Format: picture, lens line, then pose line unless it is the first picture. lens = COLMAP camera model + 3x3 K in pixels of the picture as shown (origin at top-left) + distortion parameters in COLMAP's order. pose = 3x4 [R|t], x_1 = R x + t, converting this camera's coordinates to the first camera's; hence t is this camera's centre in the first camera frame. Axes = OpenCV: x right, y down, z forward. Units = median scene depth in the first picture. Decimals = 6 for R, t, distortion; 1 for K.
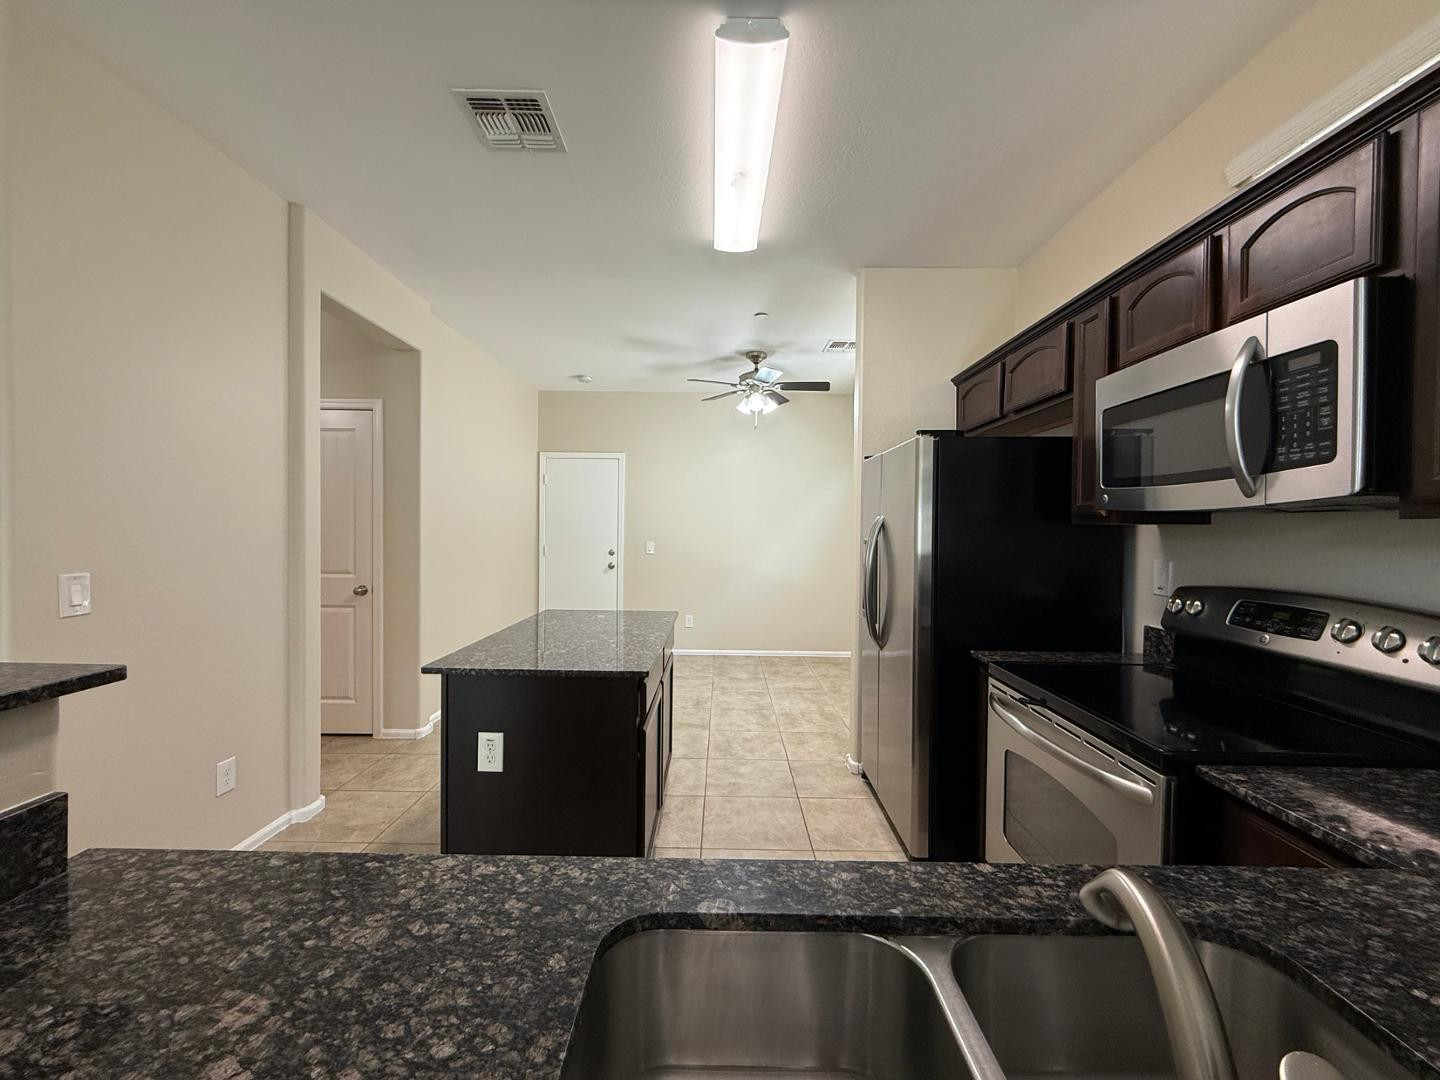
lens RADIAL K [[577.8, 0, 717.6], [0, 577.8, 538.6], [0, 0, 1]] dist [-0.002404, 0.000325]
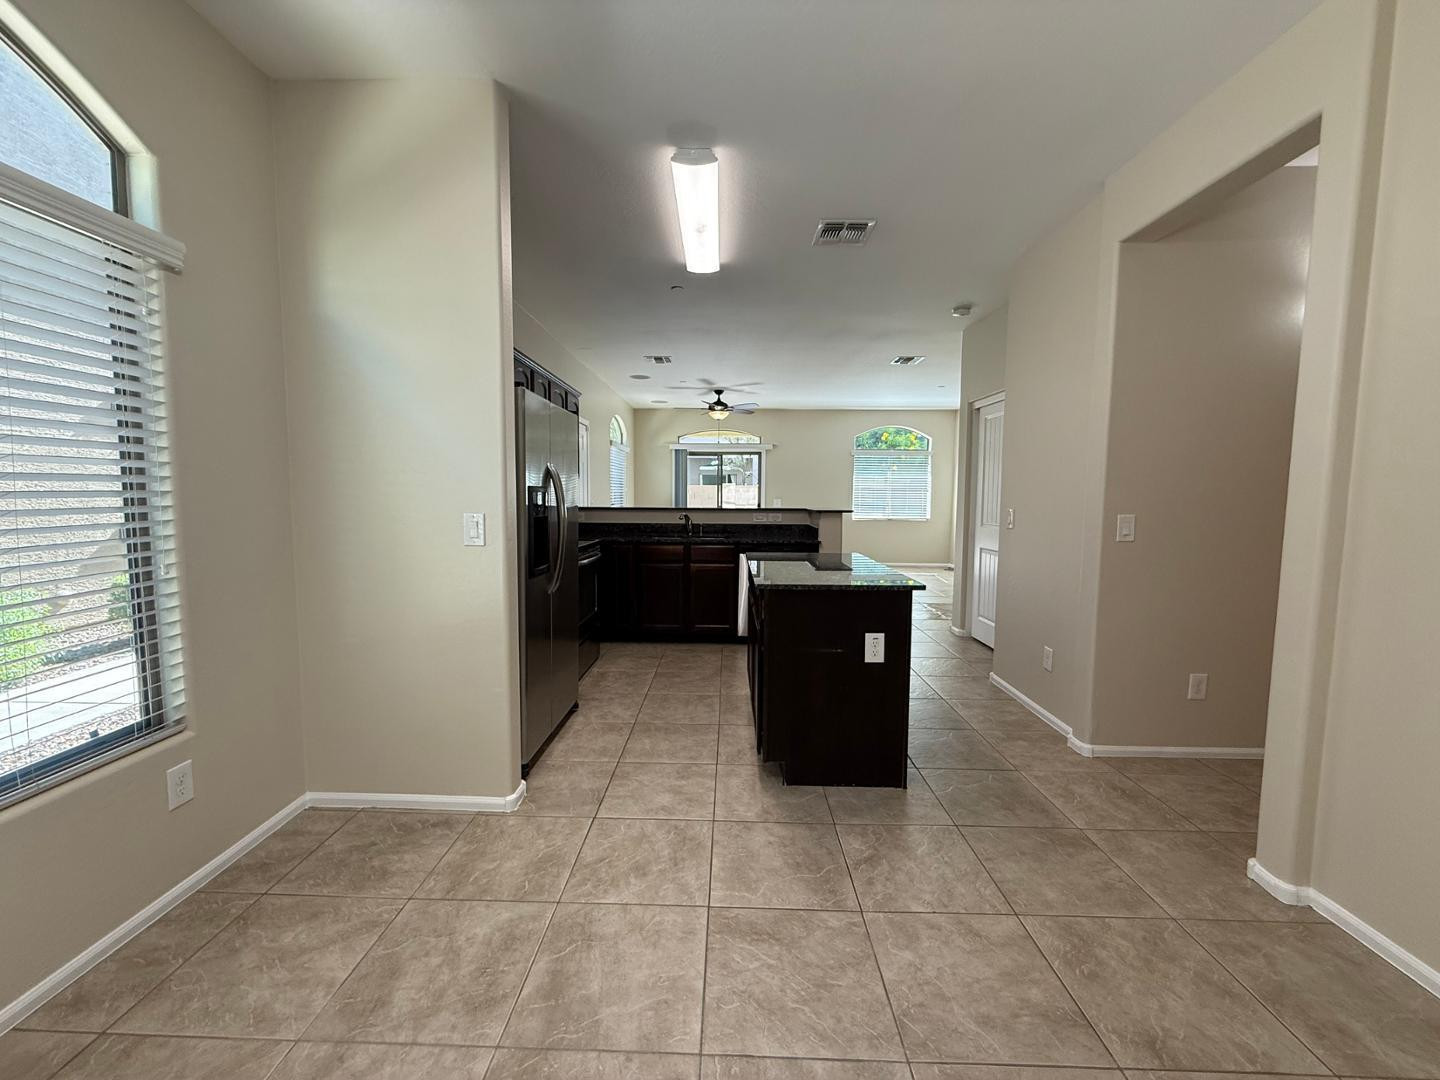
lens RADIAL K [[577.8, 0, 719.8], [0, 577.8, 538.4], [0, 0, 1]] dist [-0.002404, 0.000325]
pose [[-0.999771, -0.019337, 0.009168, -0.026016], [-0.018411, 0.995579, 0.092106, -0.006004], [-0.010908, 0.091916, -0.995707, 1.778408]]
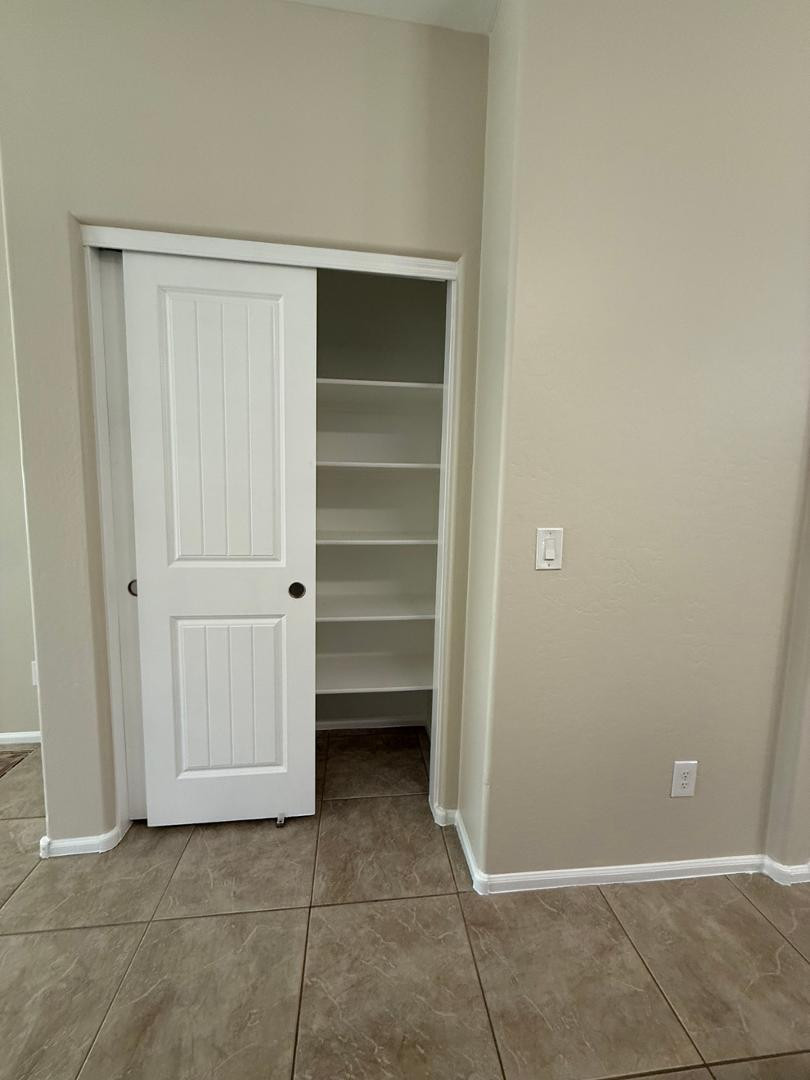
lens RADIAL K [[433.3, 0, 406.5], [0, 433.3, 533.7], [0, 0, 1]] dist [-0.002404, 0.000325]
pose [[0.127742, 0.106243, -0.986101, -0.227939], [-0.031844, 0.994173, 0.102987, 0.001230], [0.991296, 0.018246, 0.130381, 0.365205]]
